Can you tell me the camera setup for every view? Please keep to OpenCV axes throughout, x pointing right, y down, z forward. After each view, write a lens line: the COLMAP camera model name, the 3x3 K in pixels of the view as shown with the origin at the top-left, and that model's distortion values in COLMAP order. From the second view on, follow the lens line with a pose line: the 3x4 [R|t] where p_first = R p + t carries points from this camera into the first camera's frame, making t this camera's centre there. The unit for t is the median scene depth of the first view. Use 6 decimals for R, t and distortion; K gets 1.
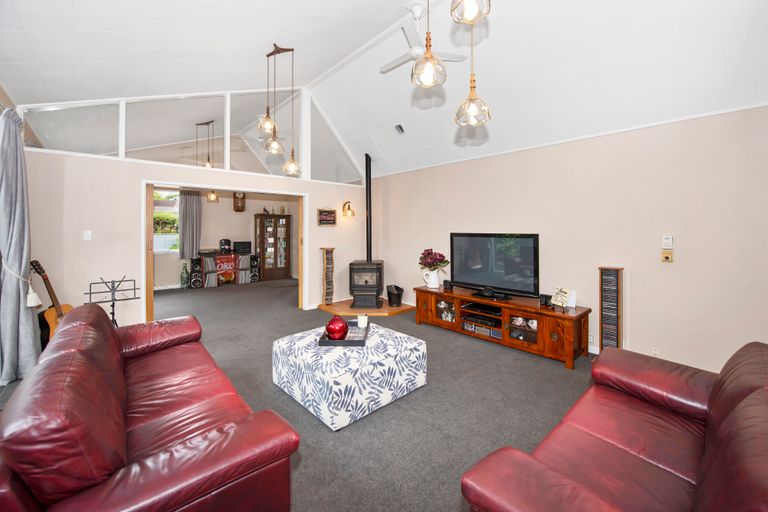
lens RADIAL K [[311.2, 0, 383.8], [0, 311.2, 230.6], [0, 0, 1]] dist [-0.000119, -0.000004]
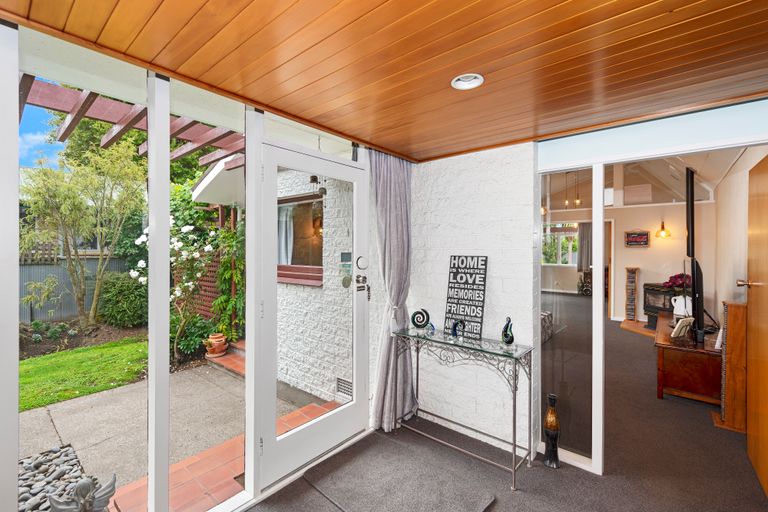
lens RADIAL K [[337.9, 0, 383.0], [0, 337.9, 246.3], [0, 0, 1]] dist [-0.000532, -0.000070]
pose [[0.142674, -0.002634, -0.989766, 0.630358], [-0.002448, 0.999992, -0.003014, -0.009219], [0.989767, 0.002853, 0.142666, -0.011797]]
